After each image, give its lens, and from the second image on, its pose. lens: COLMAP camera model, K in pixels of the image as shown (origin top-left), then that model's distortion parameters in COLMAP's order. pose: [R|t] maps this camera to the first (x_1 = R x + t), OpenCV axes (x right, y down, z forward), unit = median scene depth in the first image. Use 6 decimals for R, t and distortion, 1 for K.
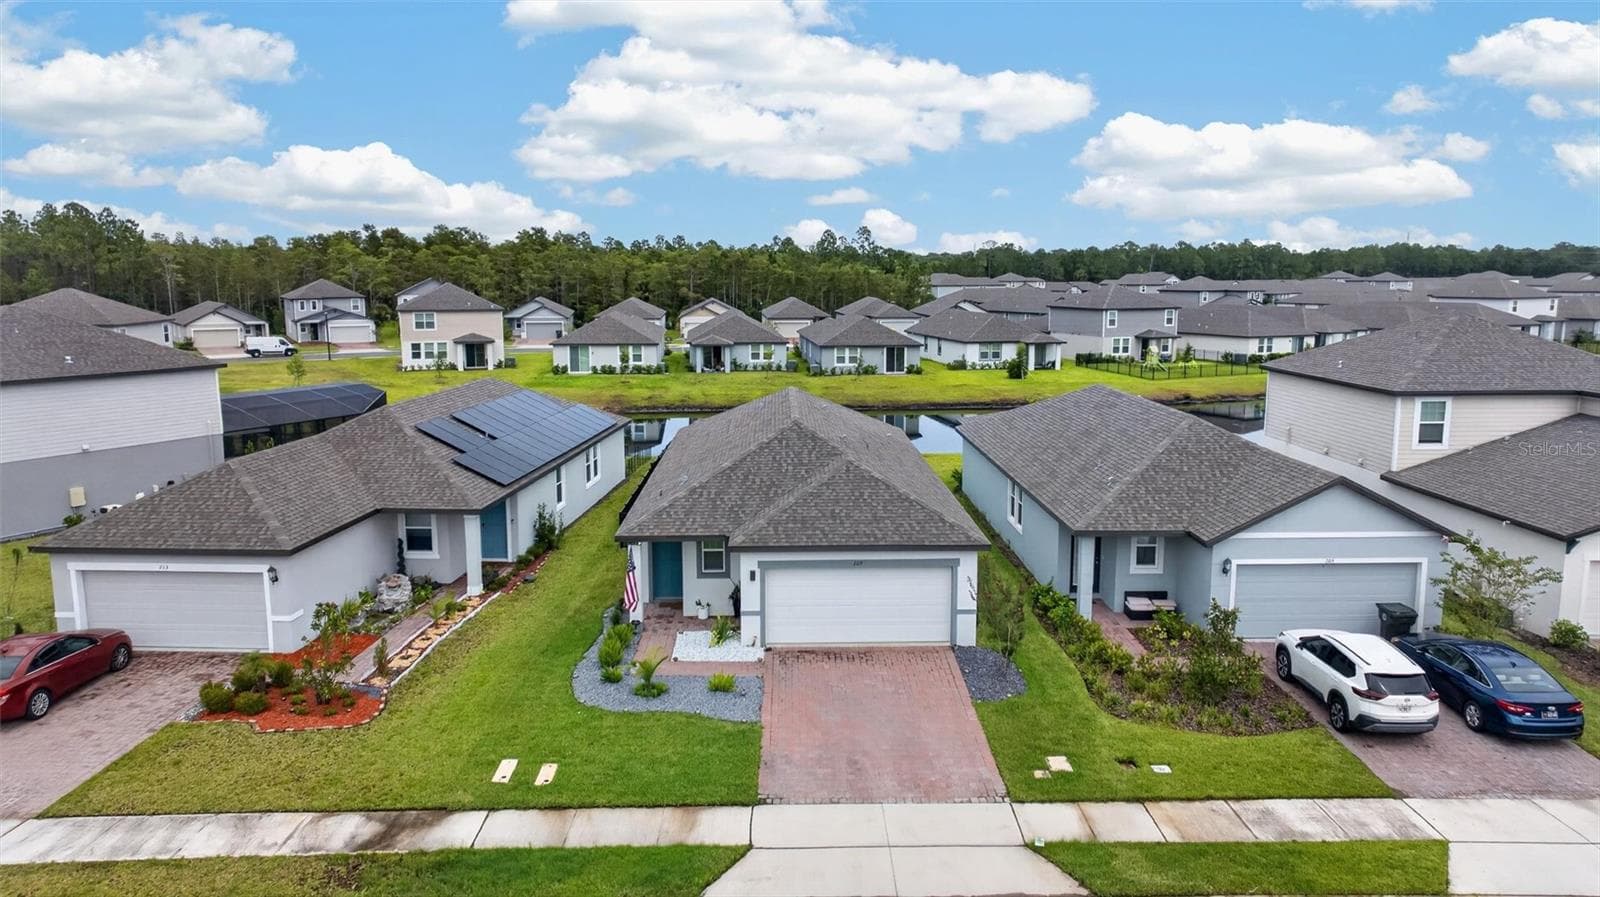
lens RADIAL K [[1097.5, 0, 806.0], [0, 1097.5, 457.5], [0, 0, 1]] dist [0.025433, 0.001315]
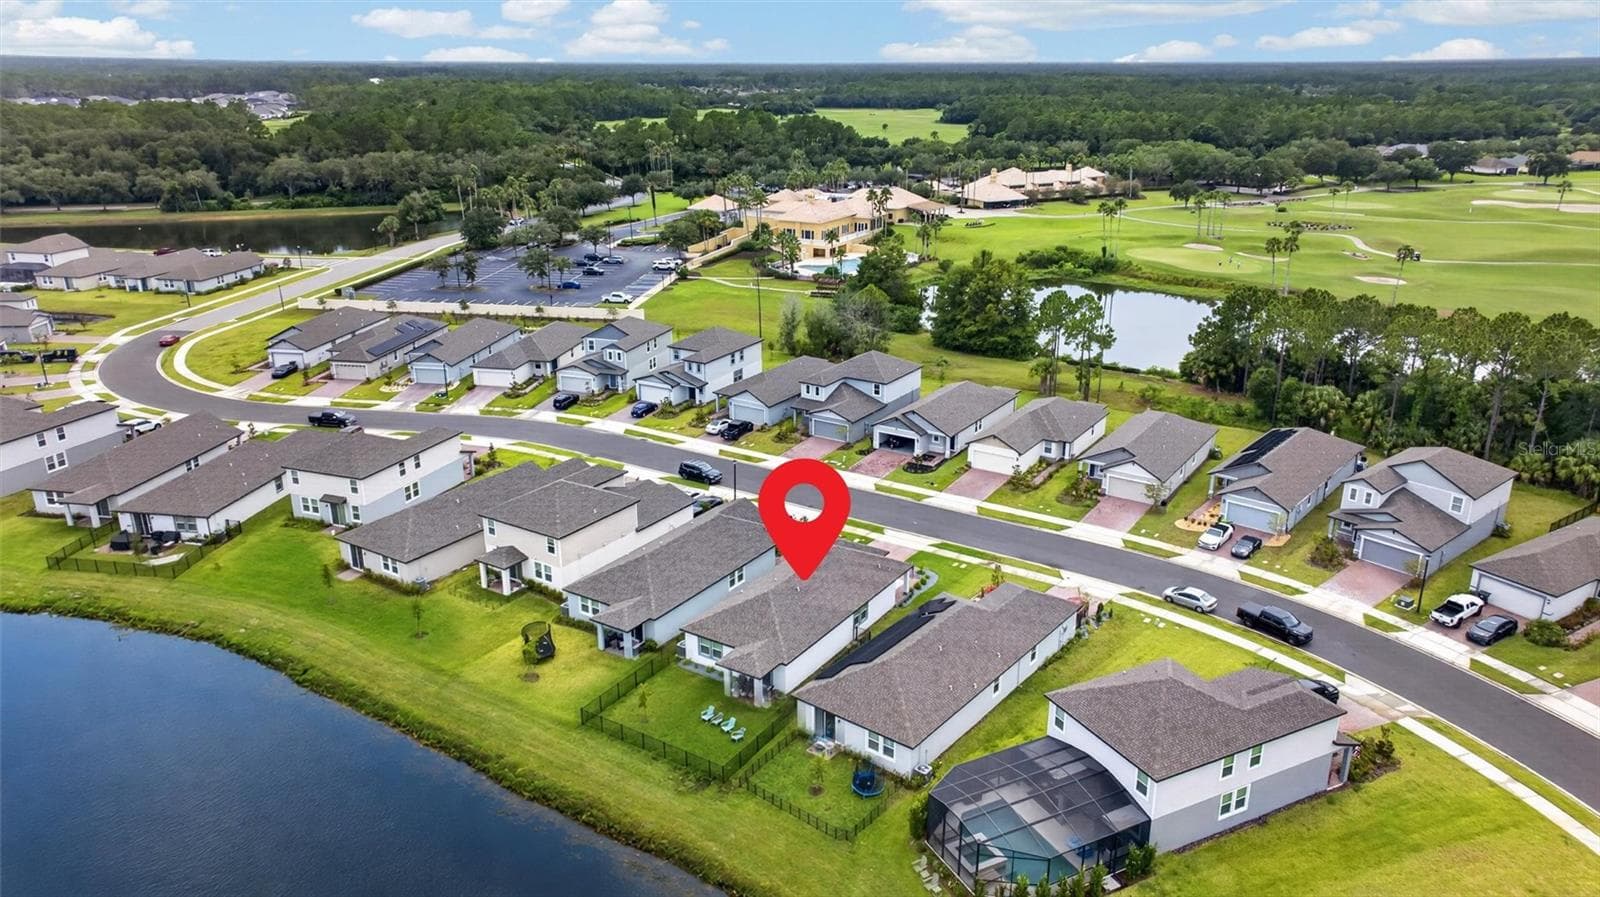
lens RADIAL K [[1097.5, 0, 806.0], [0, 1097.5, 457.5], [0, 0, 1]] dist [0.025433, 0.001315]
pose [[-0.827394, -0.189278, 0.528765, -1.531334], [0.094526, 0.881134, 0.463323, -1.704433], [-0.553609, 0.433332, -0.711154, 3.280901]]
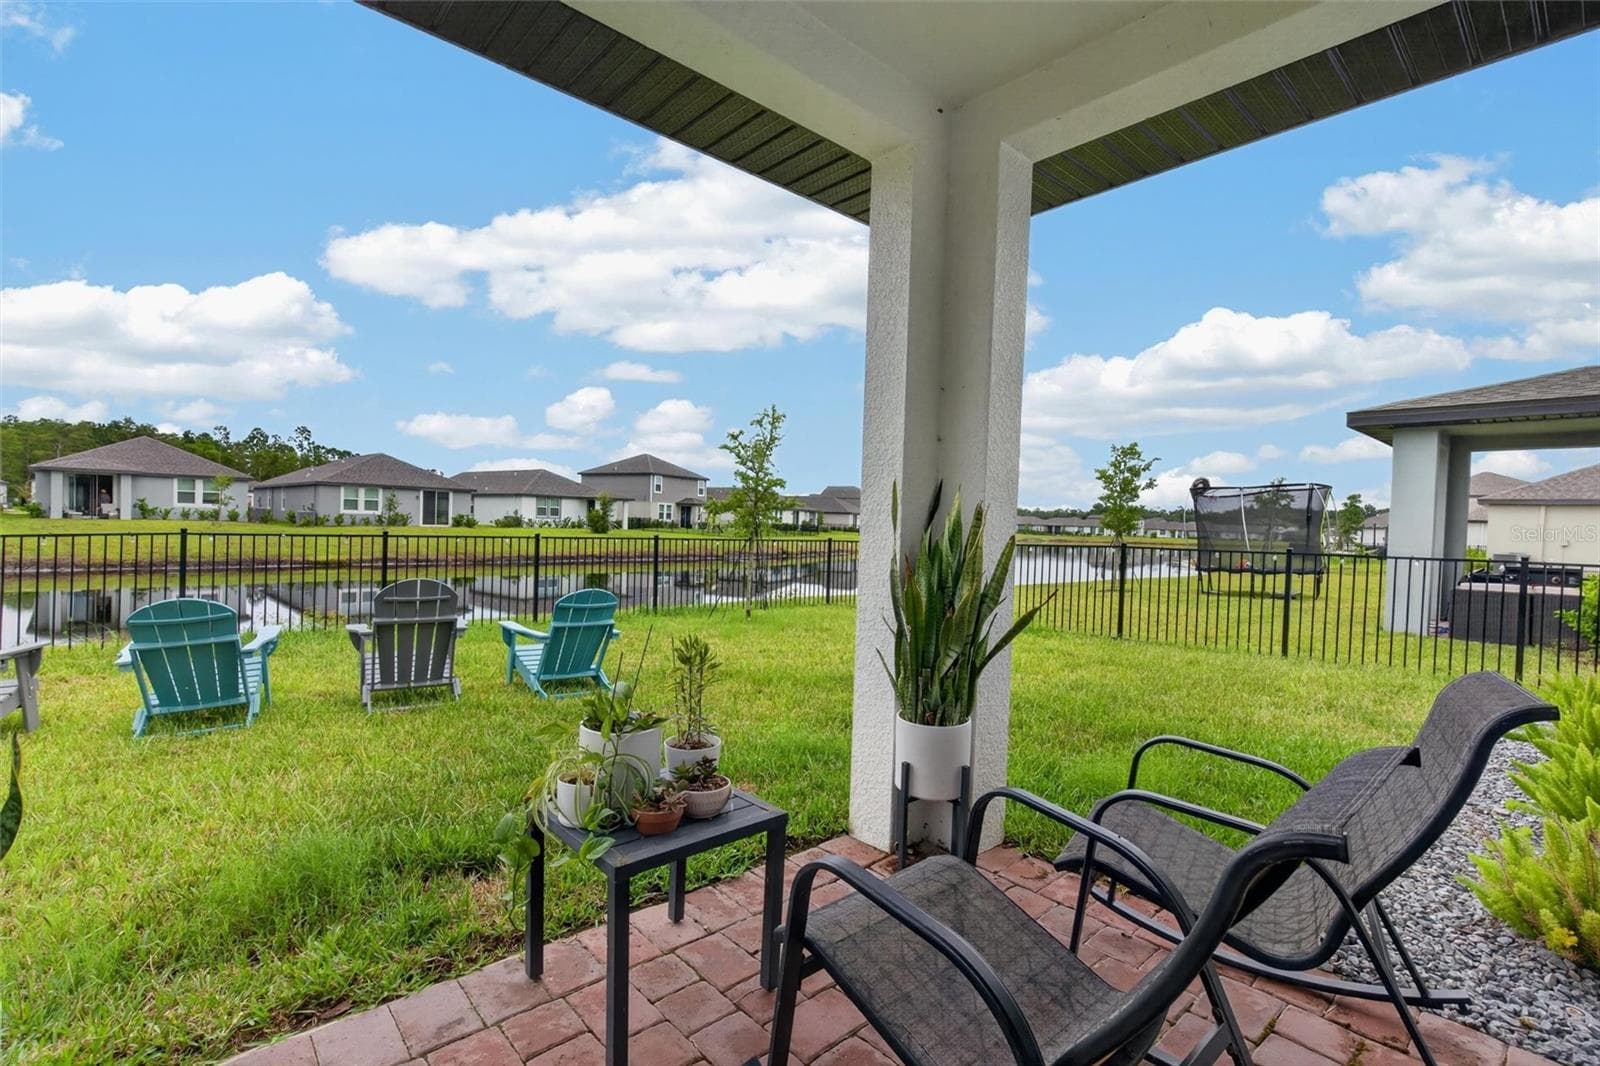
lens RADIAL K [[721.1, 0, 801.4], [0, 721.1, 533.1], [0, 0, 1]] dist [-0.001266, 0.001024]
pose [[0.767955, 0.014796, 0.640333, -0.140040], [0.079293, 0.989846, -0.117969, 0.016086], [-0.635577, 0.141368, 0.758984, 1.648084]]
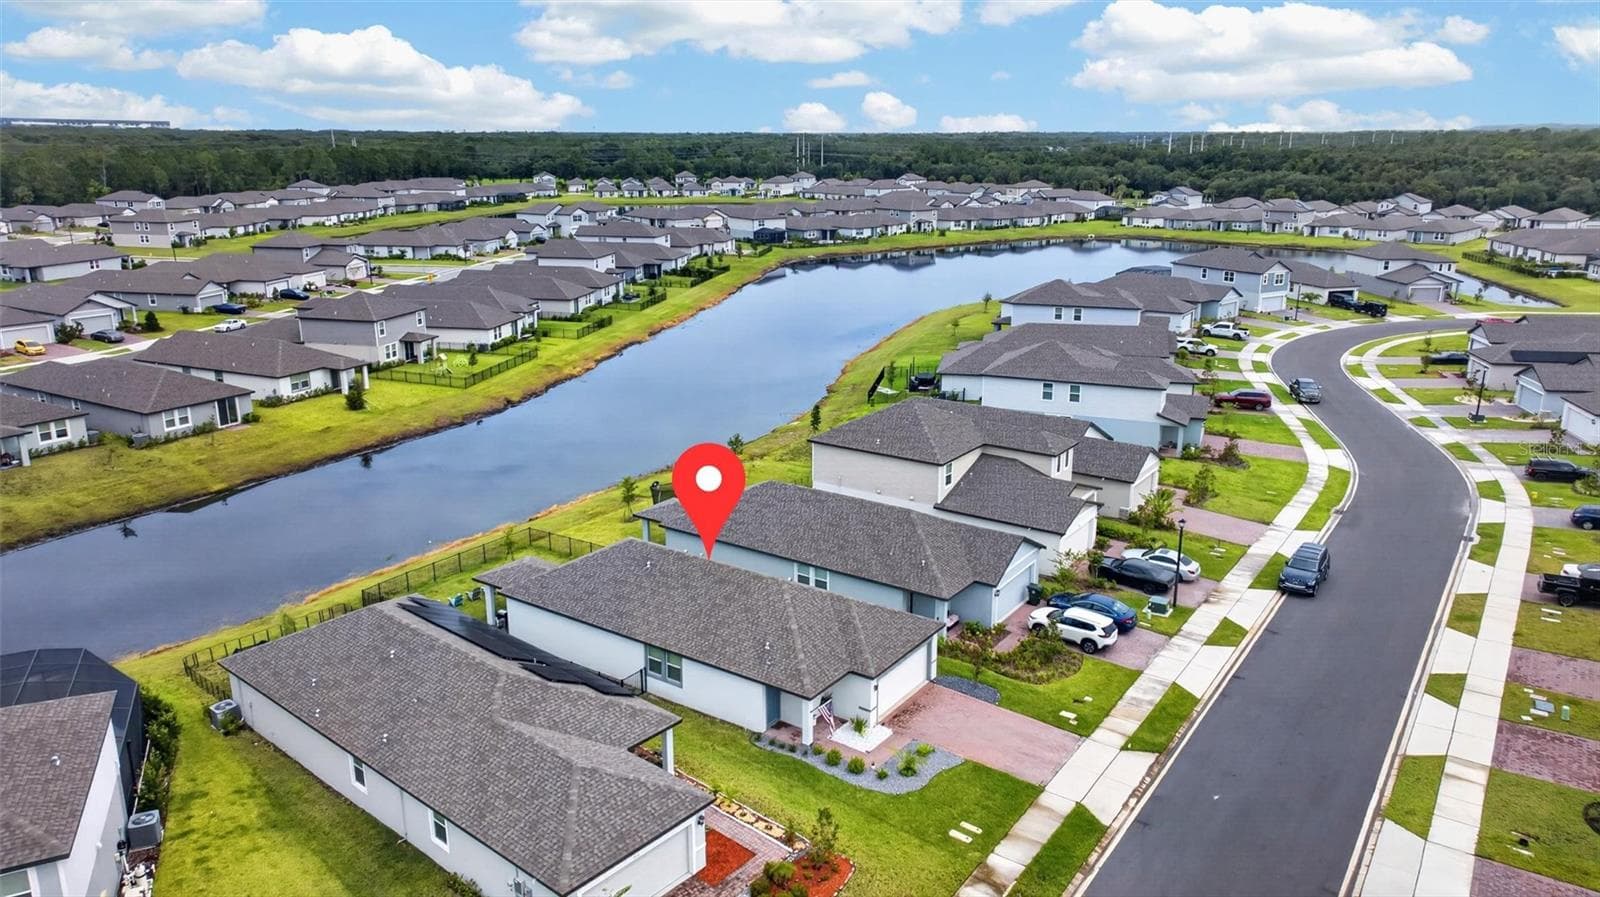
lens RADIAL K [[1097.5, 0, 806.0], [0, 1097.5, 457.5], [0, 0, 1]] dist [0.025433, 0.001315]
pose [[0.591106, -0.225678, 0.774379, -1.300350], [0.134594, 0.974198, 0.181172, -0.542525], [-0.795285, -0.002865, 0.606229, 0.047015]]
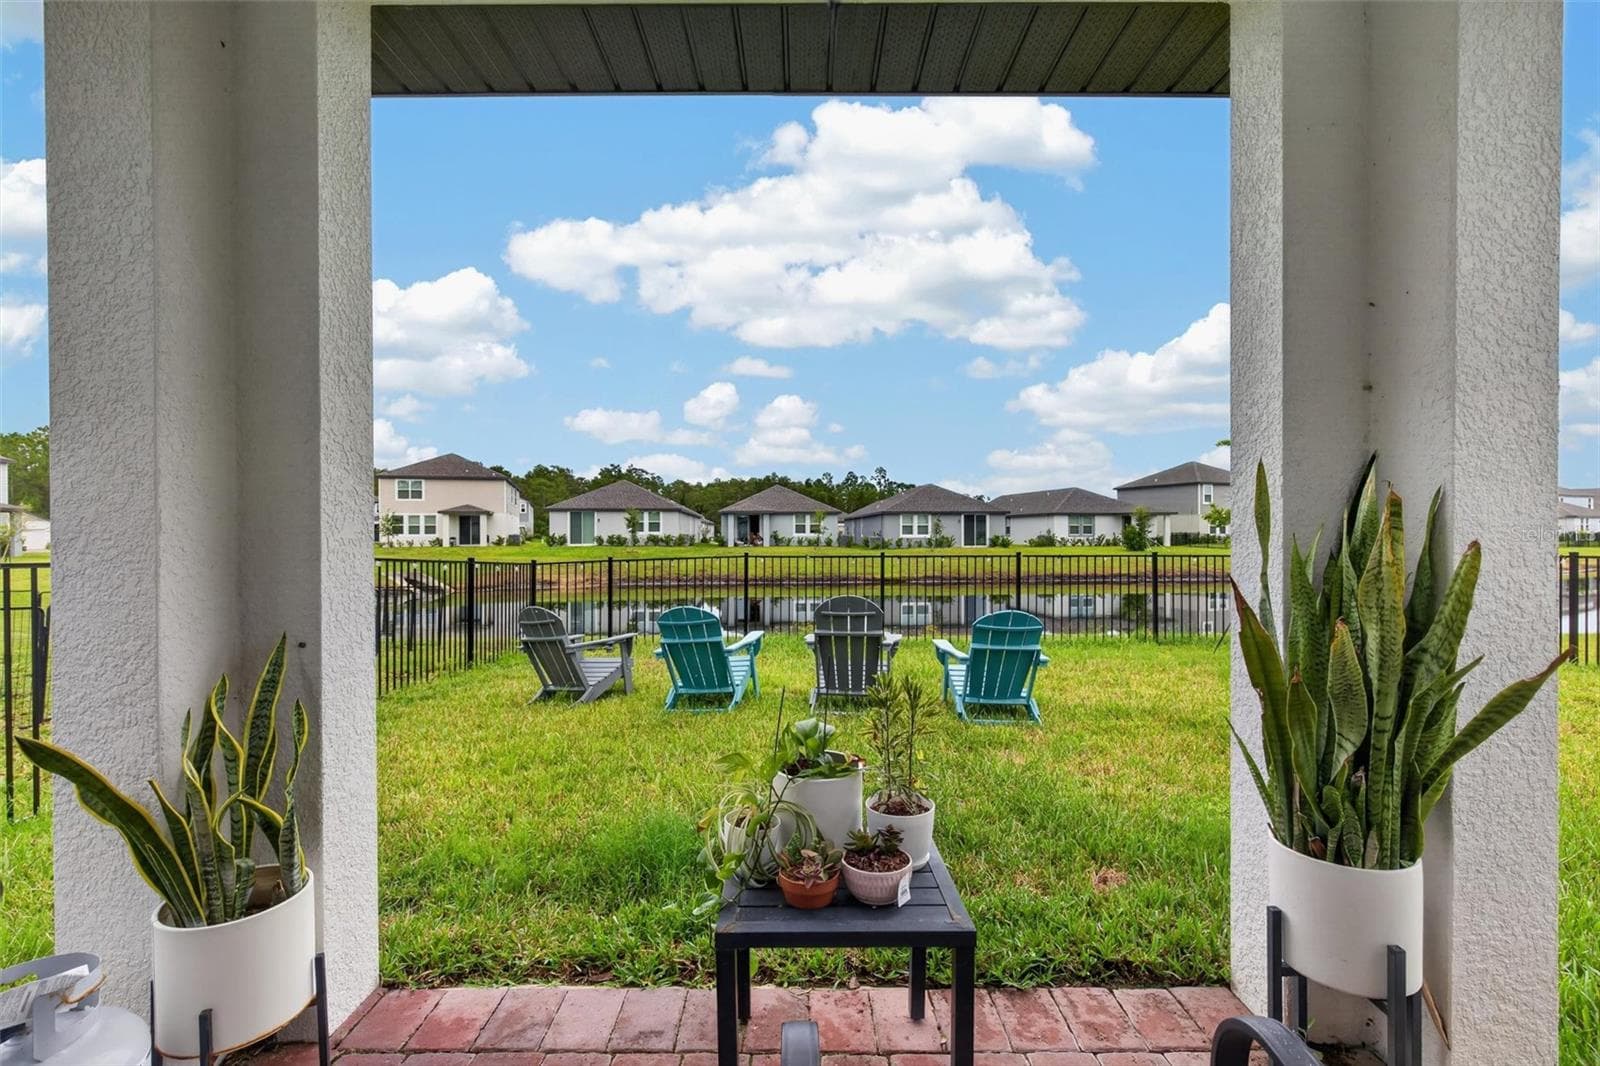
lens RADIAL K [[721.1, 0, 801.4], [0, 721.1, 533.1], [0, 0, 1]] dist [-0.001266, 0.001024]
pose [[0.999652, -0.002254, -0.026281, -0.109947], [-0.002320, 0.984970, -0.172713, 0.015803], [0.026275, 0.172713, 0.984622, 1.650396]]
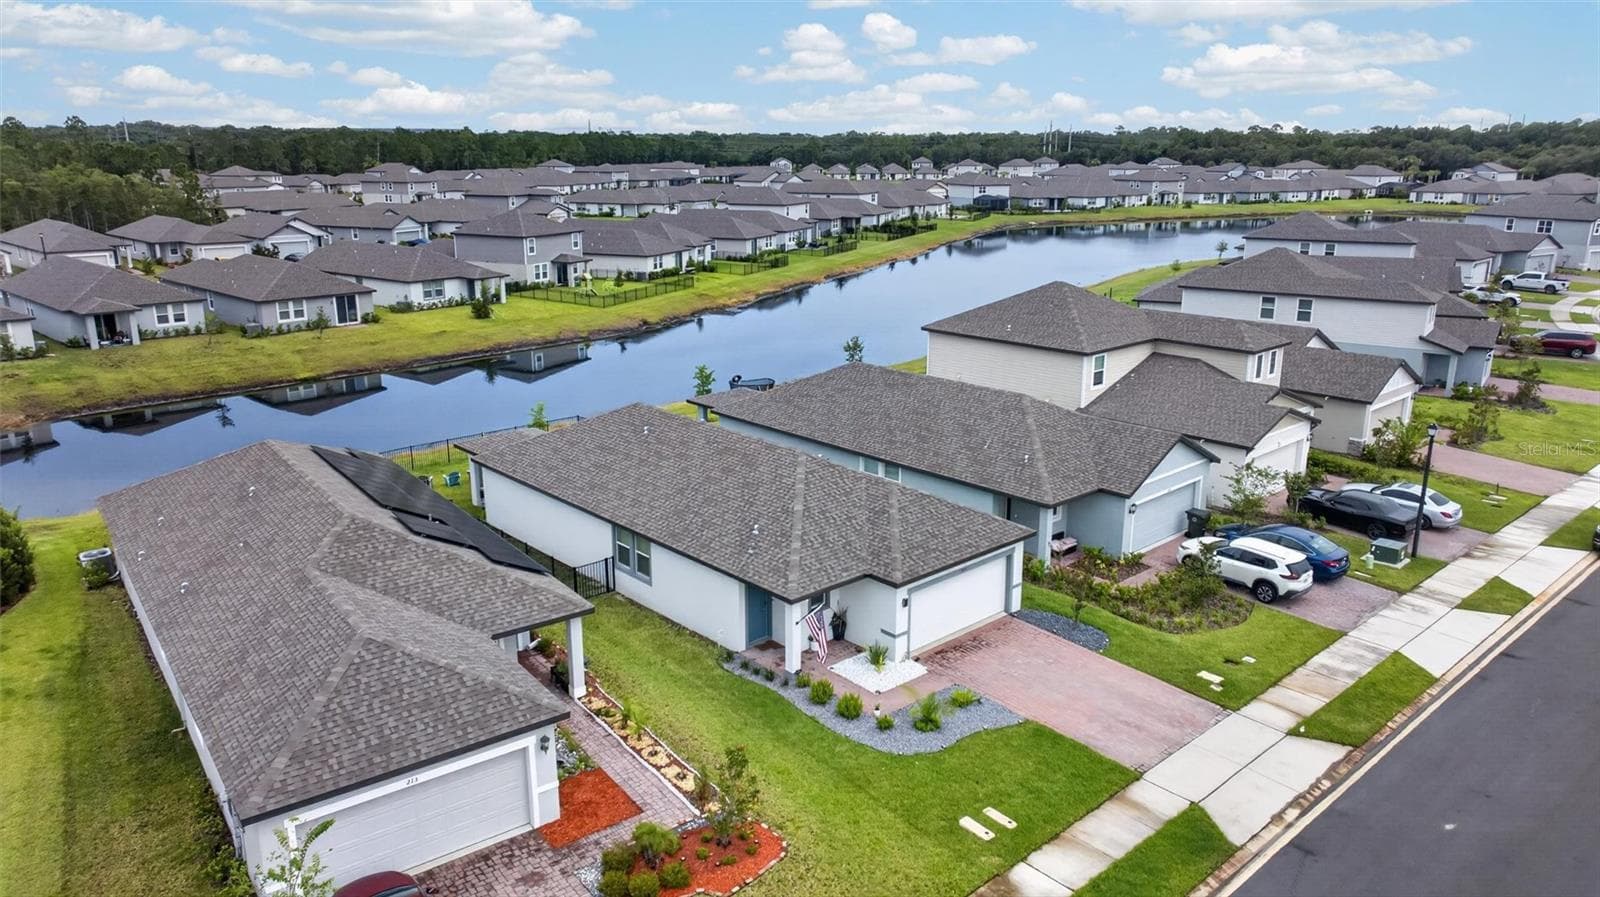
lens RADIAL K [[1097.5, 0, 806.0], [0, 1097.5, 457.5], [0, 0, 1]] dist [0.025433, 0.001315]
pose [[0.755082, -0.179189, 0.630669, -0.792731], [0.109534, 0.982885, 0.148120, -0.214784], [-0.646416, -0.042763, 0.761786, 0.186081]]
